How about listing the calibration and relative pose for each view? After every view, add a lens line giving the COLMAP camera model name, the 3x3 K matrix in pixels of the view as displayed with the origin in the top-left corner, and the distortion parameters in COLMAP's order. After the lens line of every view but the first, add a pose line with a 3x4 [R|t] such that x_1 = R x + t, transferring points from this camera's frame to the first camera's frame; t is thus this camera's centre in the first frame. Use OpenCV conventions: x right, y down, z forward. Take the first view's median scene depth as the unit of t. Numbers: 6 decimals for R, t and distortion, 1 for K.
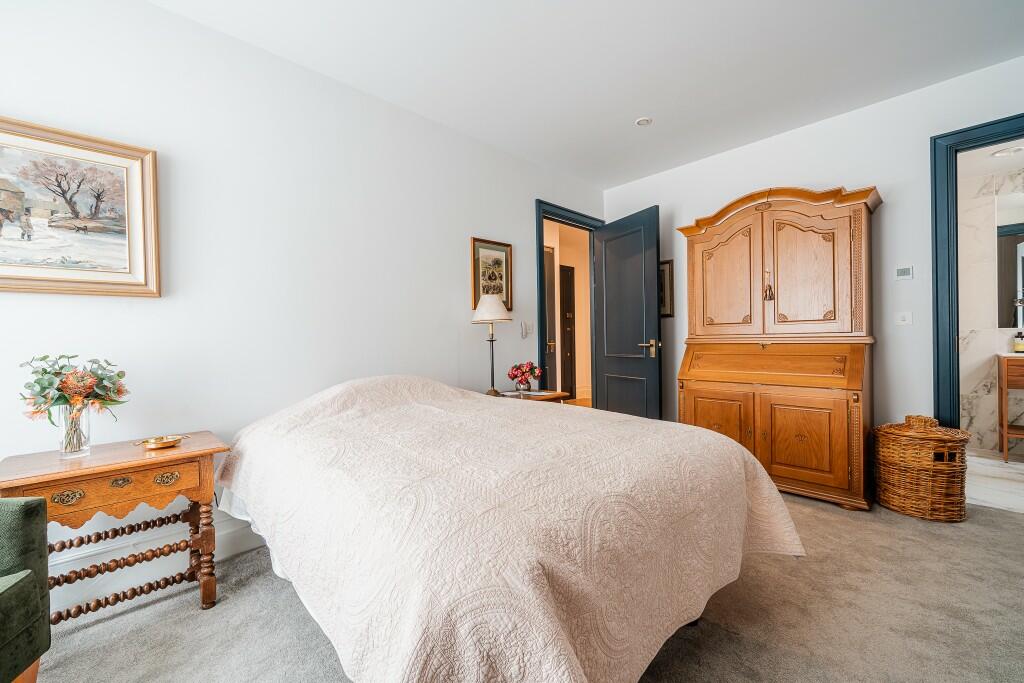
lens RADIAL K [[423.3, 0, 512.0], [0, 423.3, 341.5], [0, 0, 1]] dist [0.012480, -0.000023]
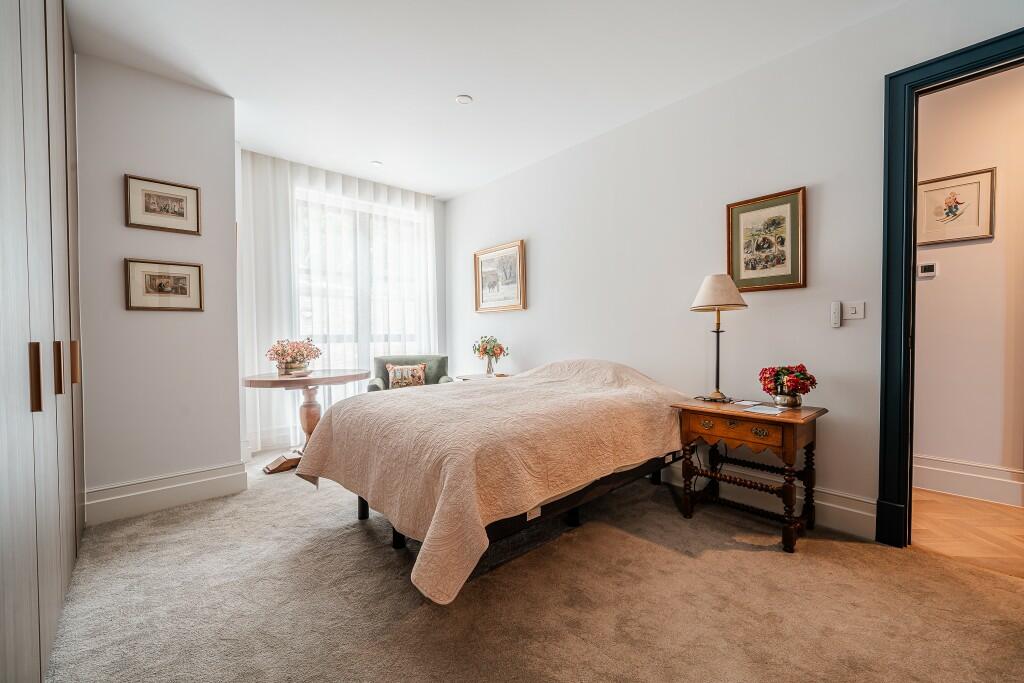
lens RADIAL K [[423.3, 0, 512.0], [0, 423.3, 341.5], [0, 0, 1]] dist [0.012480, -0.000023]
pose [[-0.031343, 0.033542, -0.998946, 0.740917], [0.002159, 0.999437, 0.033491, -0.010425], [0.999506, -0.001107, -0.031398, 0.602542]]
